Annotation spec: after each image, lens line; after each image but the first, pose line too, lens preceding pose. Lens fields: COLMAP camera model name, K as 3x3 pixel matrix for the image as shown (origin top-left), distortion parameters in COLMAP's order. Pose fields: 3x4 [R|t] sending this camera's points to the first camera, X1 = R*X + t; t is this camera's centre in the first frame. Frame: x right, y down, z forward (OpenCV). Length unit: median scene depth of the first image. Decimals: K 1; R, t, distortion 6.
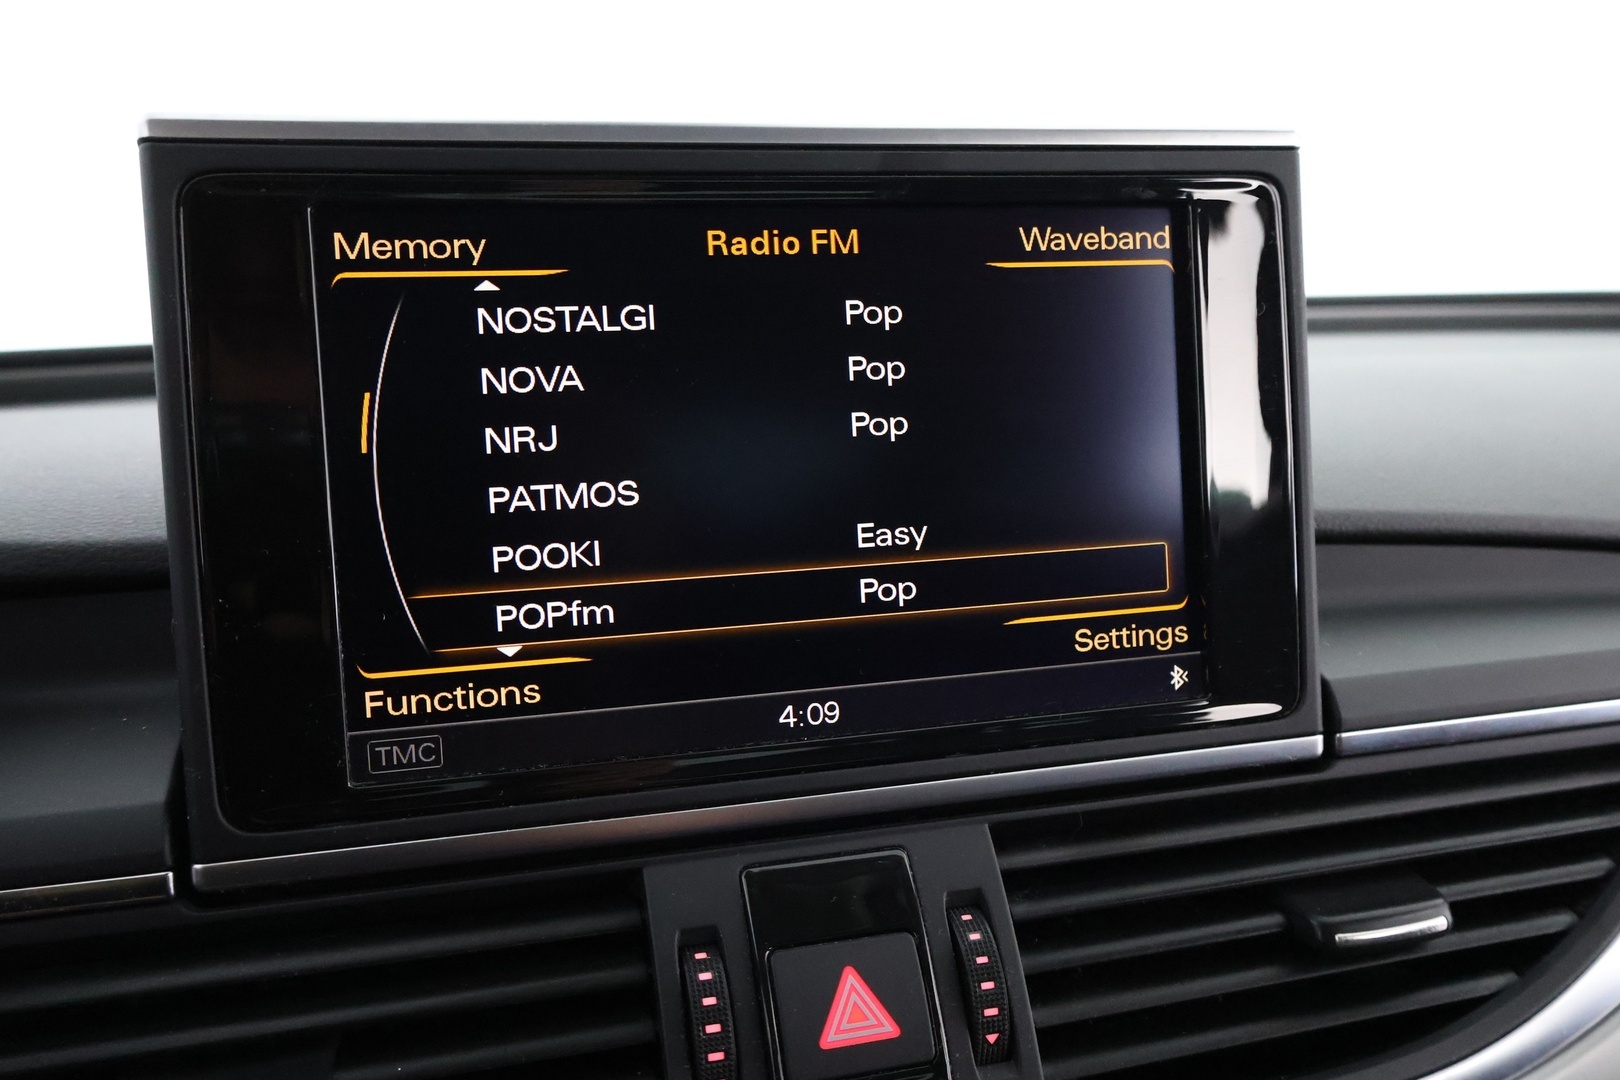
lens RADIAL K [[1377.9, 0, 814.7], [0, 1377.9, 529.6], [0, 0, 1]] dist [0.006391, 0.005271]
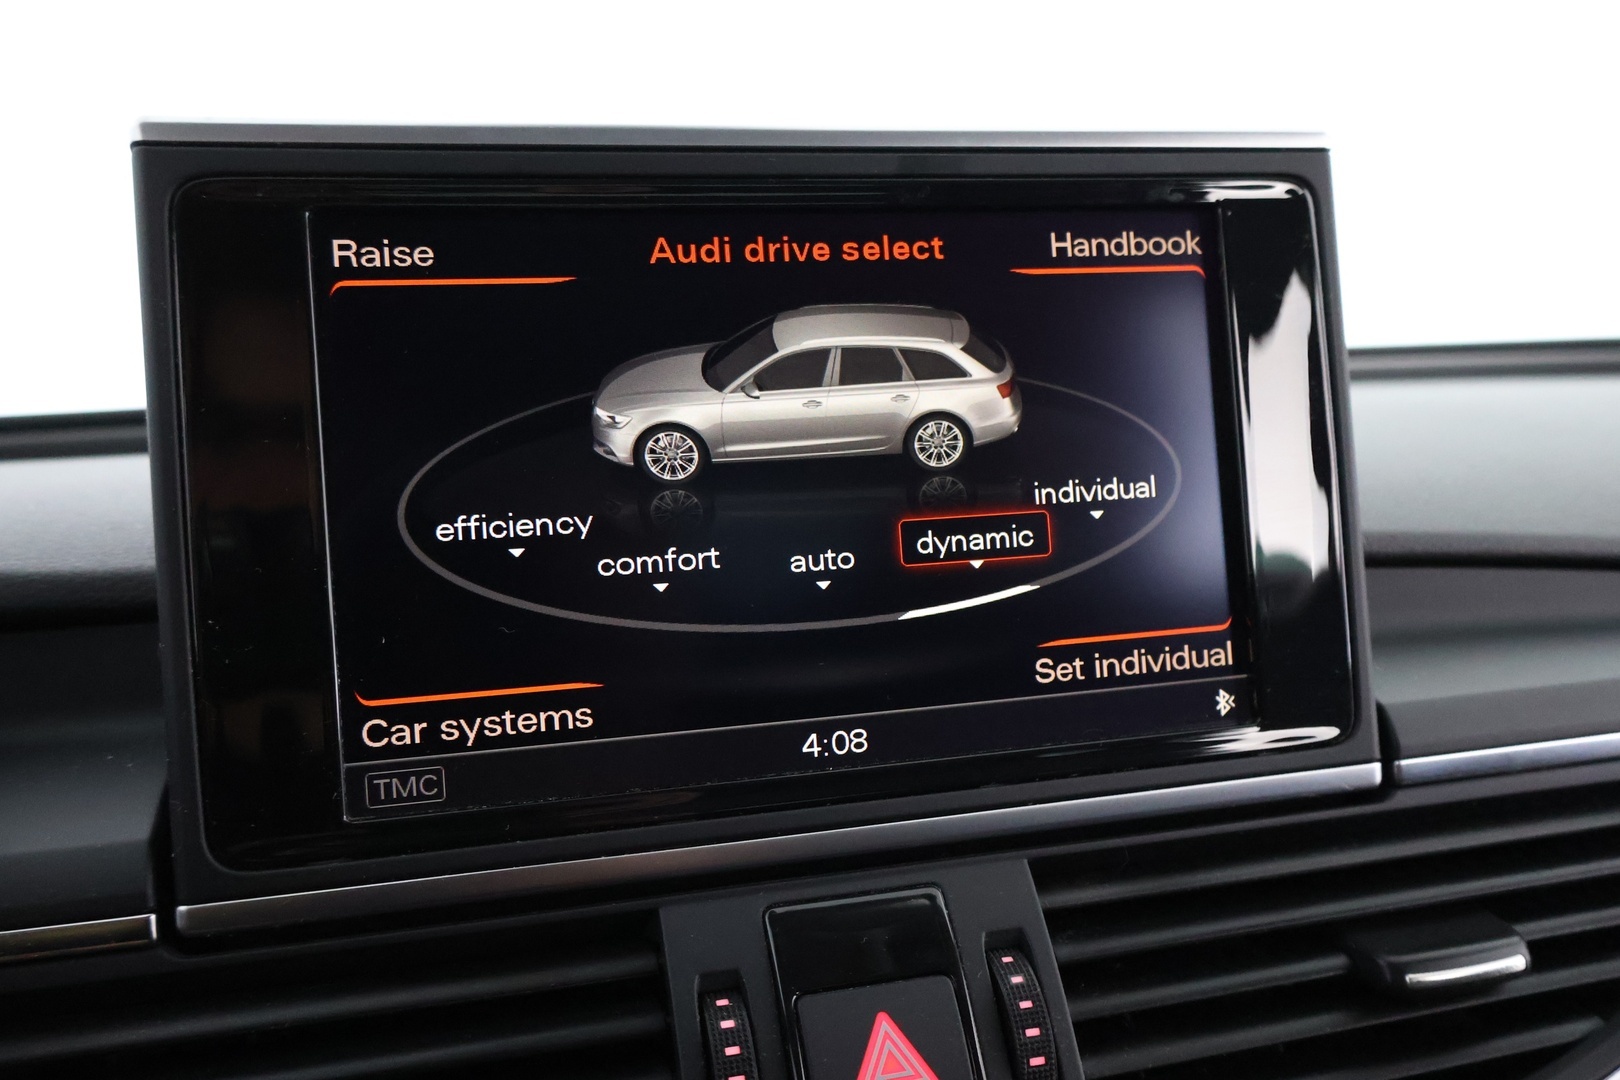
lens RADIAL K [[1377.9, 0, 815.4], [0, 1377.9, 533.6], [0, 0, 1]] dist [0.006391, 0.005271]
pose [[0.999810, -0.016550, -0.010293, -0.005012], [0.015853, 0.997793, -0.064483, 0.053413], [0.011338, 0.064307, 0.997866, 0.052835]]
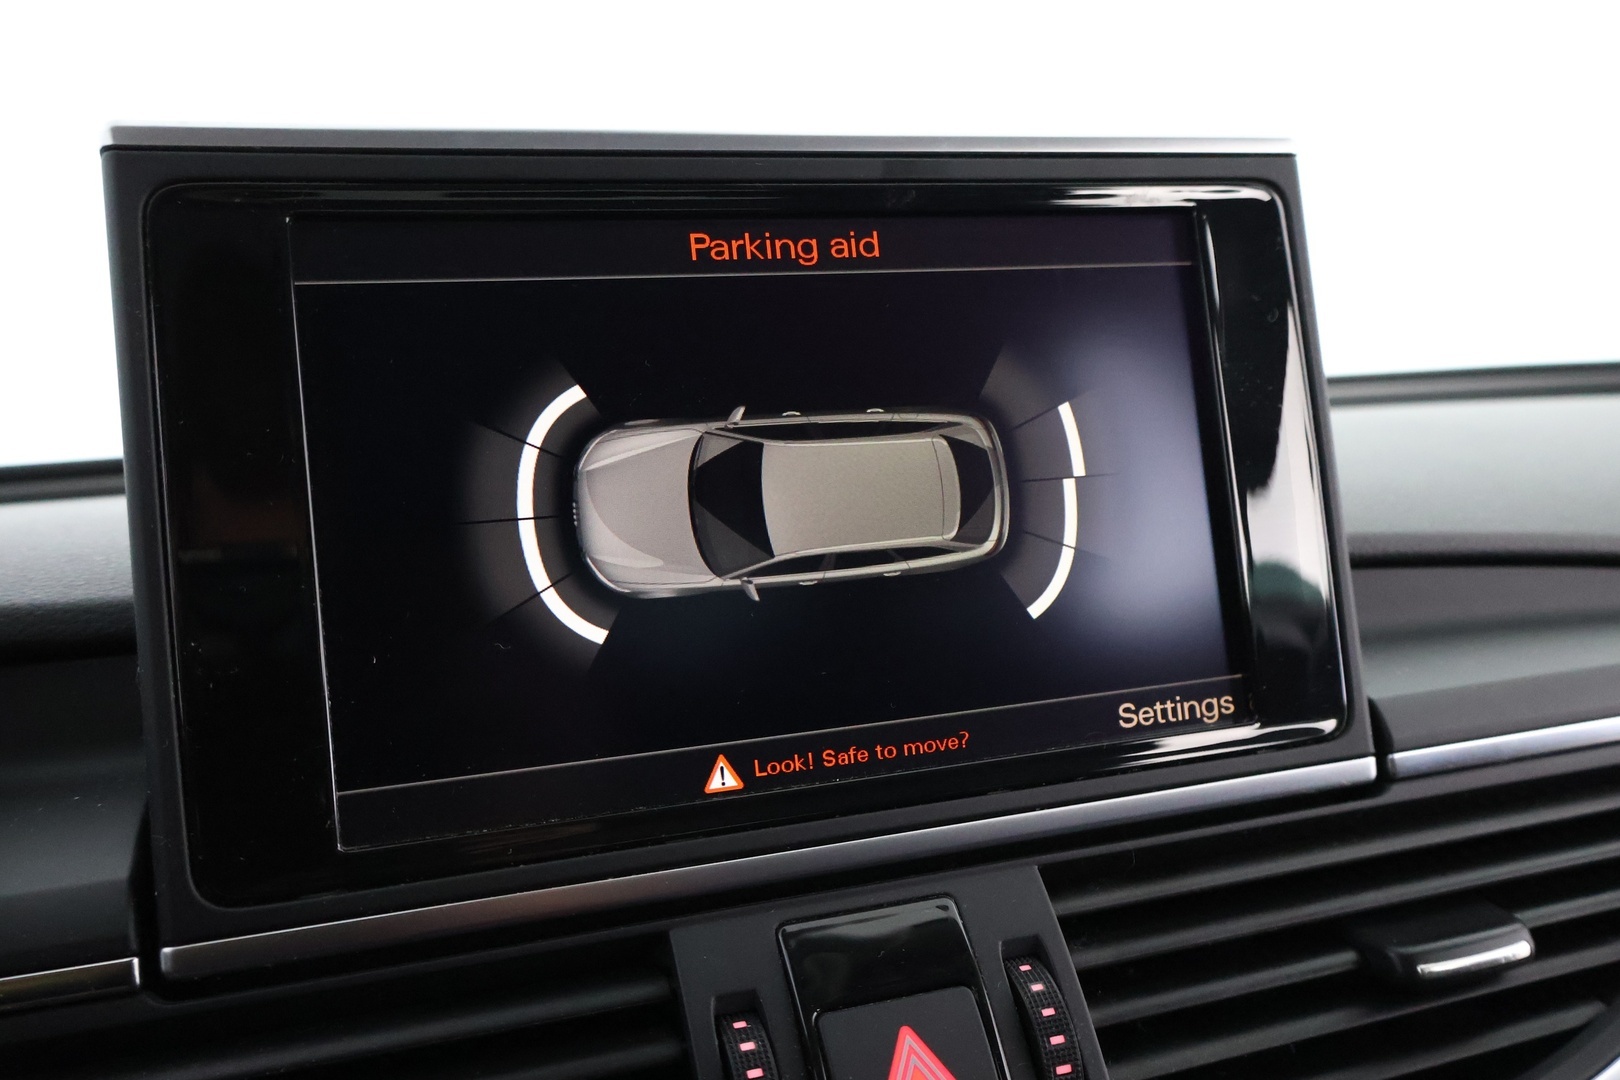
lens RADIAL K [[1377.9, 0, 805.9], [0, 1377.9, 540.7], [0, 0, 1]] dist [0.006391, 0.005271]
pose [[0.997492, -0.045875, 0.053904, -0.071212], [0.051271, 0.993318, -0.103392, 0.089113], [-0.048801, 0.105897, 0.993179, 0.074868]]
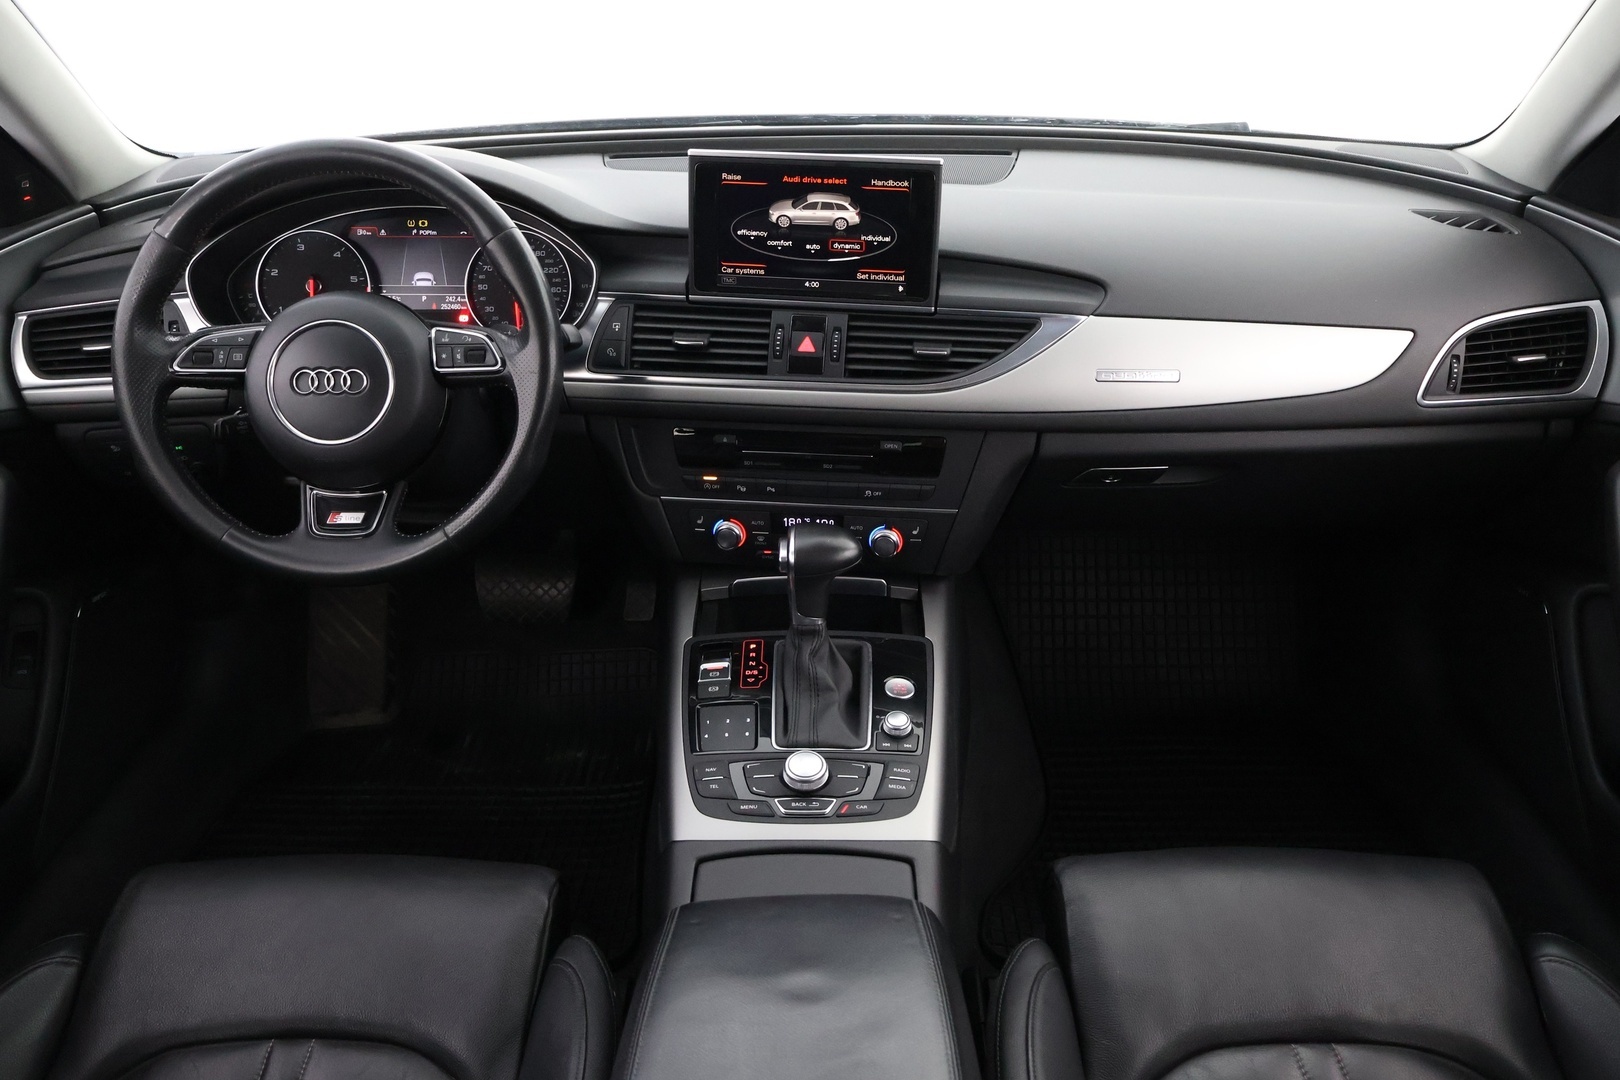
lens RADIAL K [[1377.9, 0, 802.5], [0, 1377.9, 537.5], [0, 0, 1]] dist [0.006391, 0.005271]
pose [[0.924056, 0.203718, -0.323448, 1.680485], [-0.091716, 0.939598, 0.329764, -0.605442], [0.371090, -0.275055, 0.886925, -3.432761]]
